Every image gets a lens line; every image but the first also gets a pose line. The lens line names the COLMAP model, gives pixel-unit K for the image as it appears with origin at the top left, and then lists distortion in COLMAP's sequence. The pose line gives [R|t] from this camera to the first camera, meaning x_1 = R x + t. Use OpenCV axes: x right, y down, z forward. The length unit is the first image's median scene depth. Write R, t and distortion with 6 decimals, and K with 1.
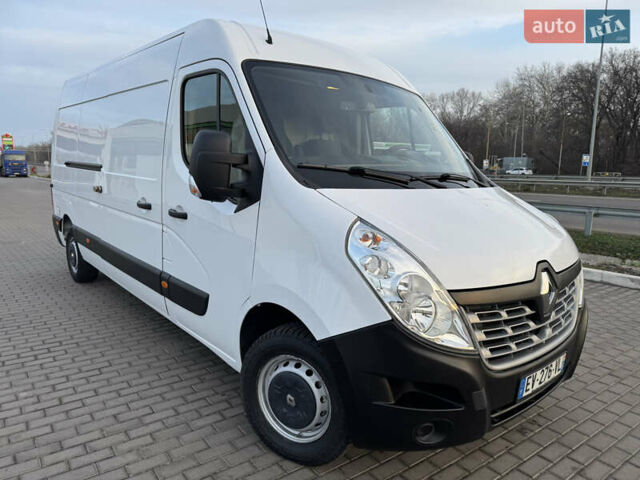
lens RADIAL K [[450.3, 0, 322.8], [0, 450.3, 240.0], [0, 0, 1]] dist [0.068079, -0.071055]
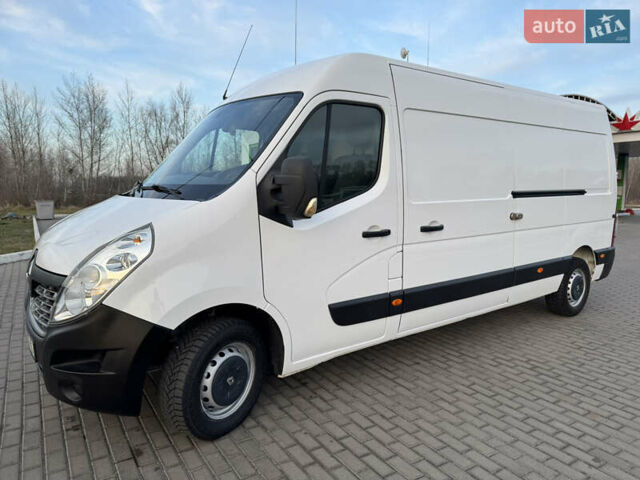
lens RADIAL K [[452.3, 0, 325.5], [0, 452.3, 242.9], [0, 0, 1]] dist [0.062151, -0.076564]
pose [[-0.071294, 0.100699, -0.992359, 1.557696], [-0.172597, 0.978638, 0.111707, -0.231574], [0.982409, 0.179243, -0.052391, 1.721060]]
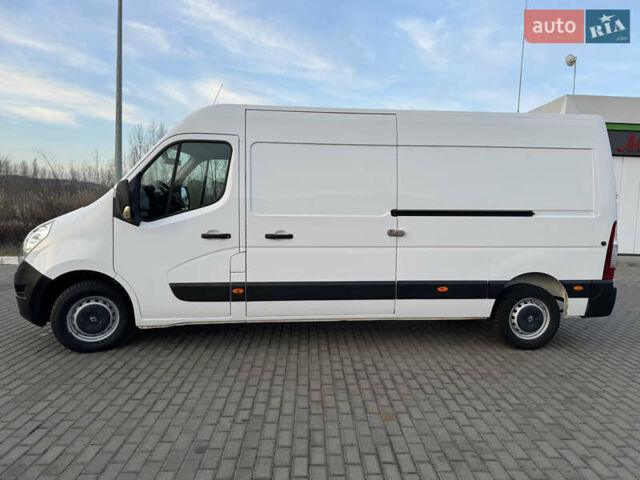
lens RADIAL K [[450.3, 0, 322.8], [0, 450.3, 240.0], [0, 0, 1]] dist [0.068079, -0.071055]
pose [[-0.575326, 0.033812, -0.817225, 1.441866], [-0.171826, 0.971853, 0.161176, -0.478334], [0.799672, 0.233149, -0.553323, 3.110097]]
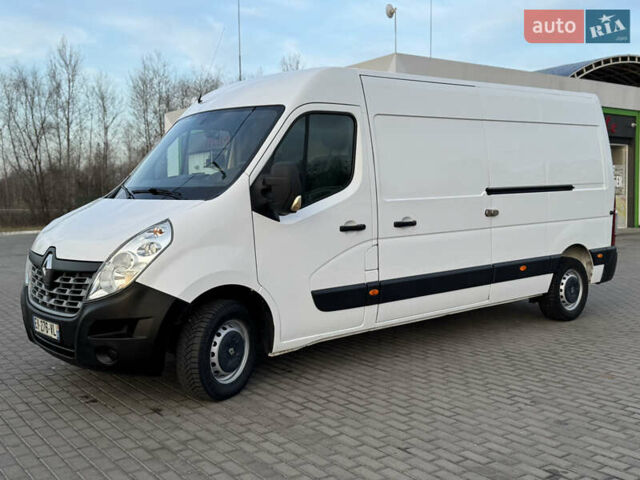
lens RADIAL K [[709.6, 0, 322.2], [0, 709.6, 240.9], [0, 0, 1]] dist [0.083781, 0.002399]
pose [[-0.018393, 0.051584, -0.998499, 2.517920], [-0.151685, 0.986965, 0.053782, -0.203503], [0.988258, 0.152447, -0.010329, 1.726453]]
